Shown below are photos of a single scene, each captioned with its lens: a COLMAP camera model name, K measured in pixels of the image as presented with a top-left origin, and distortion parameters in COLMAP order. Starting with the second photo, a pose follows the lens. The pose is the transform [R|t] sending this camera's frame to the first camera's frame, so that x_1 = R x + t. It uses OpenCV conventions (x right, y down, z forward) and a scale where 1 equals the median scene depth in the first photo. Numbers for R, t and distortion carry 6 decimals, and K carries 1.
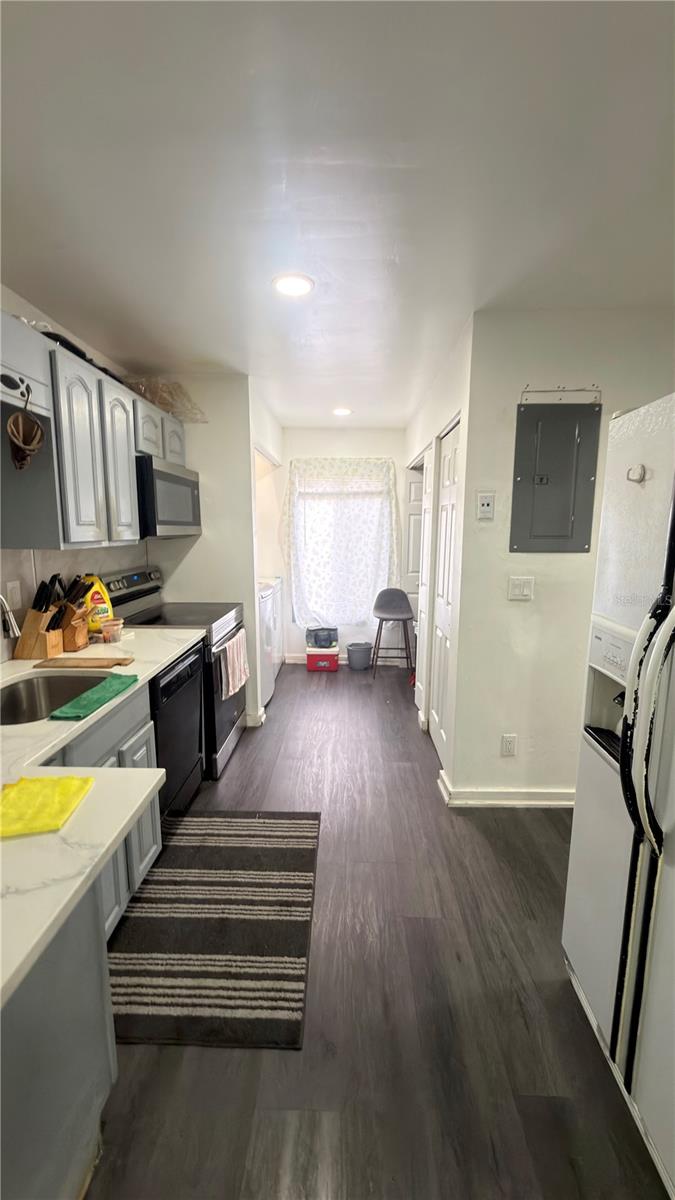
lens RADIAL K [[479.2, 0, 337.5], [0, 479.2, 600.0], [0, 0, 1]] dist [0.000087, 0.000306]
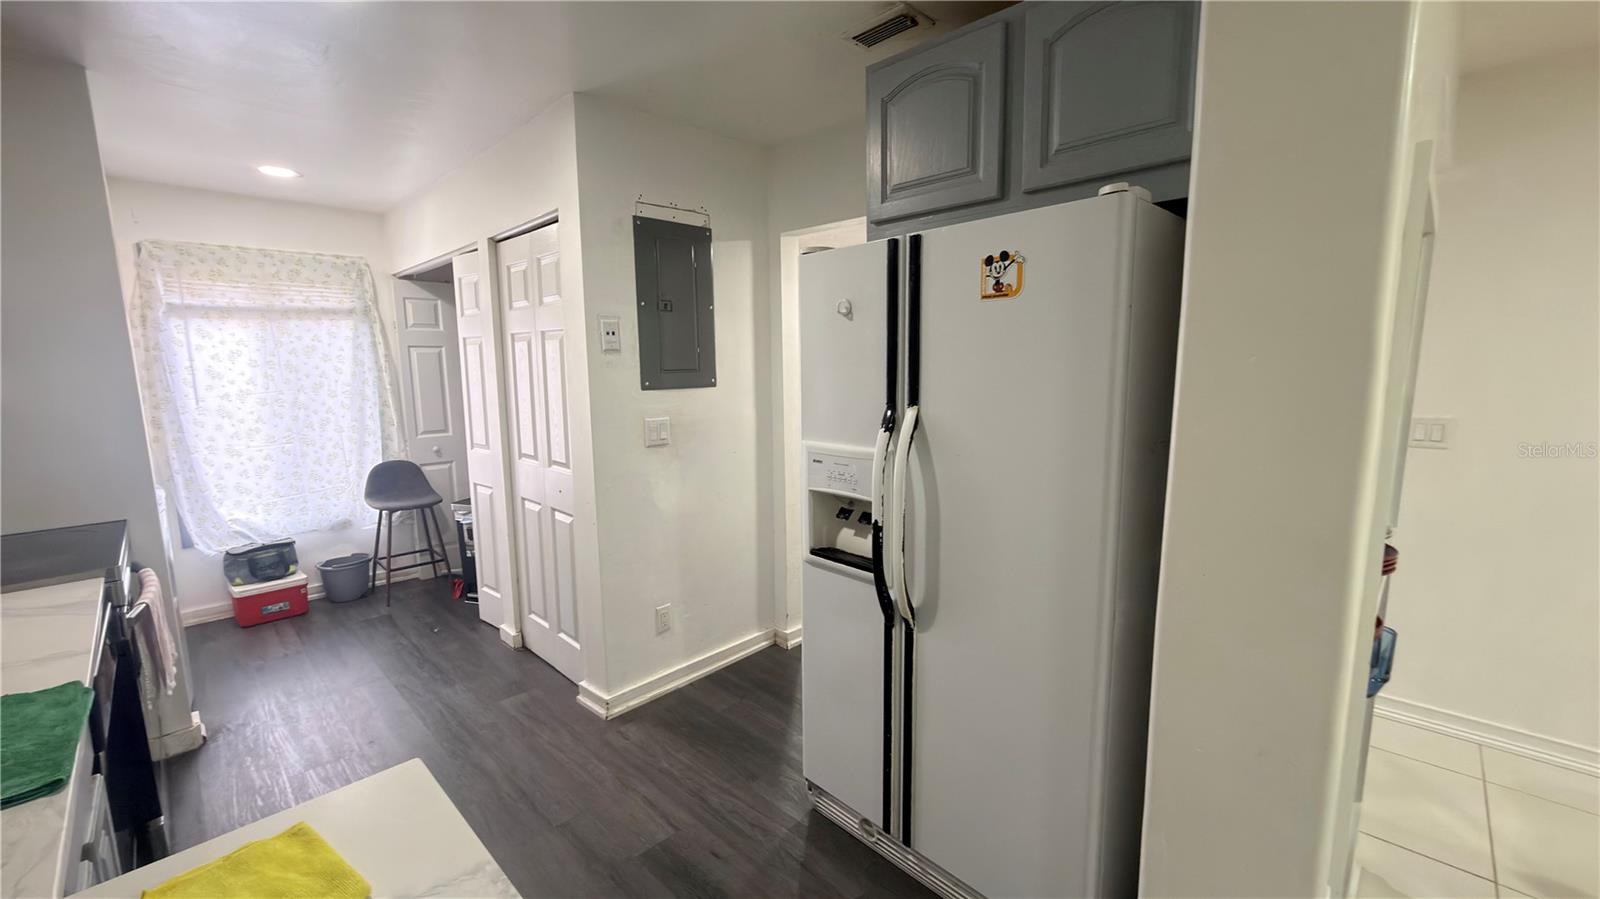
lens RADIAL K [[638.9, 0, 800.0], [0, 638.9, 449.5], [0, 0, 1]] dist [0.000087, 0.000306]
pose [[0.682998, -0.112250, 0.721743, -0.132132], [0.126713, 0.991347, 0.034269, 0.000149], [-0.719345, 0.068049, 0.691312, 0.015321]]
